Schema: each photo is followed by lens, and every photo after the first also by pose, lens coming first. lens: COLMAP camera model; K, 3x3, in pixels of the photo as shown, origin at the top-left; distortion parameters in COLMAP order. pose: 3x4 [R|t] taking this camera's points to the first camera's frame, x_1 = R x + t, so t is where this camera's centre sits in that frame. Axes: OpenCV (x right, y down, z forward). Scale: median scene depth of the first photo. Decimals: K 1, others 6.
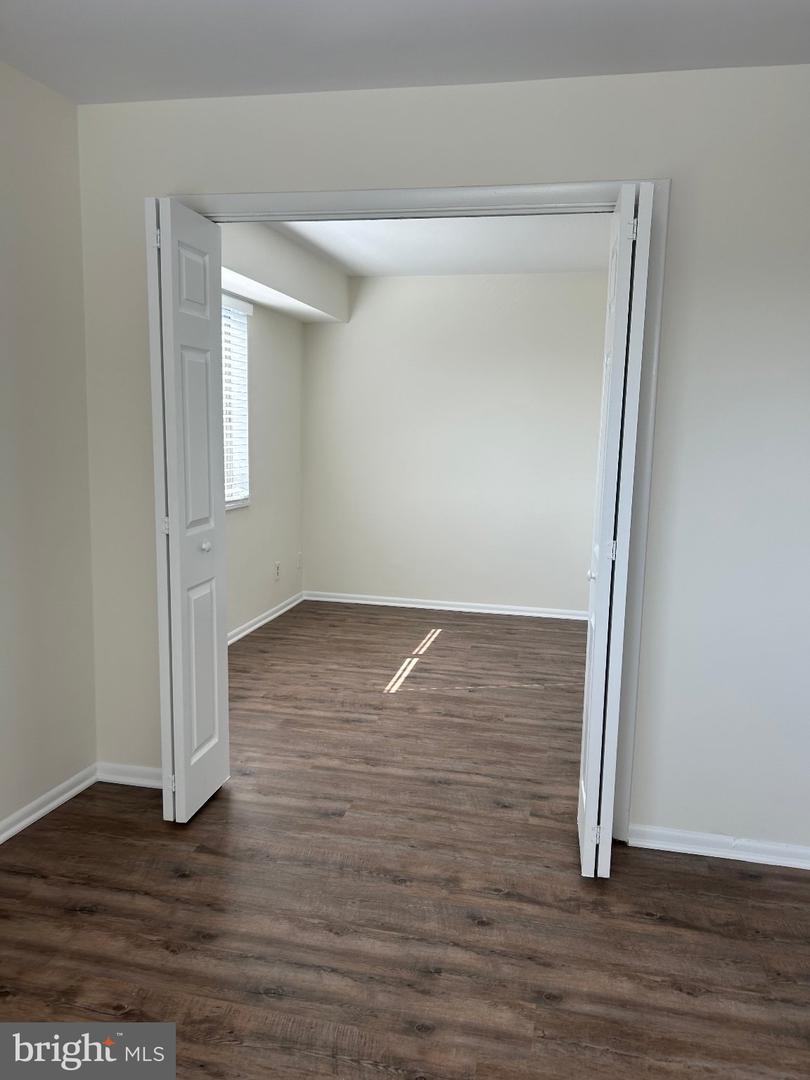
lens RADIAL K [[827.9, 0, 406.9], [0, 827.9, 541.5], [0, 0, 1]] dist [0.060247, -0.064796]
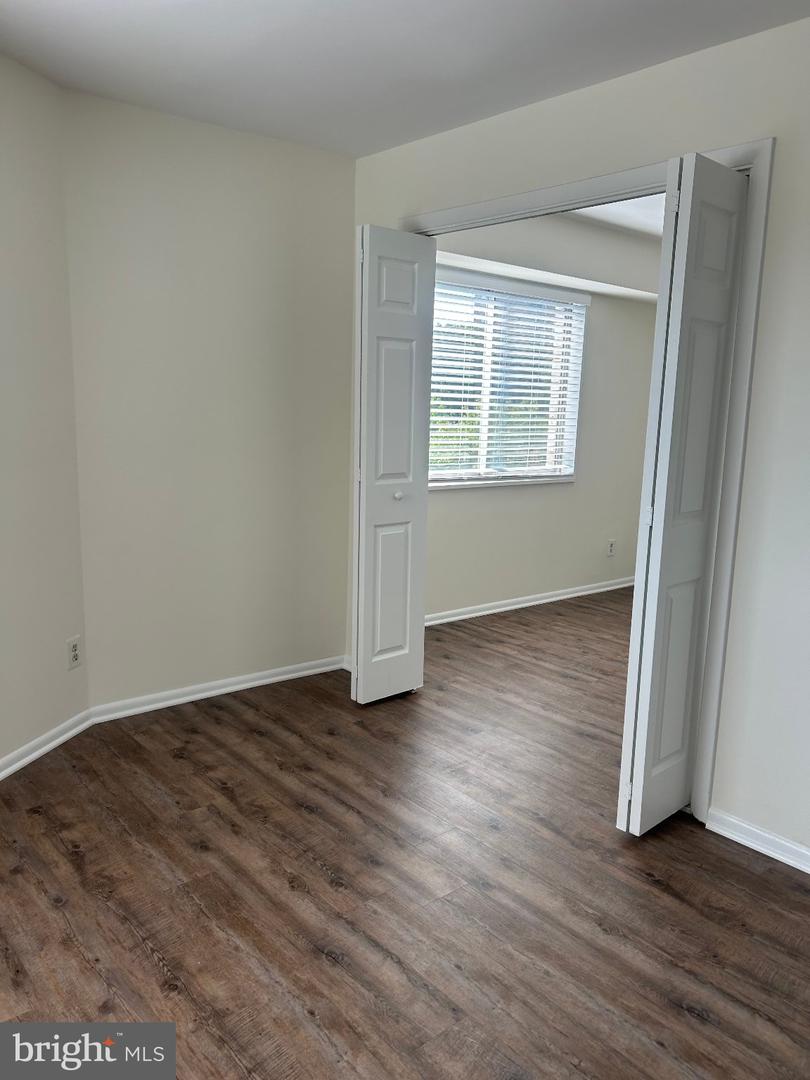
lens RADIAL K [[827.9, 0, 406.9], [0, 827.9, 541.5], [0, 0, 1]] dist [0.060247, -0.064796]
pose [[0.801840, 0.106495, -0.587972, 0.527958], [-0.102995, 0.993895, 0.039558, 0.025615], [0.588596, 0.028839, 0.807913, -0.012872]]
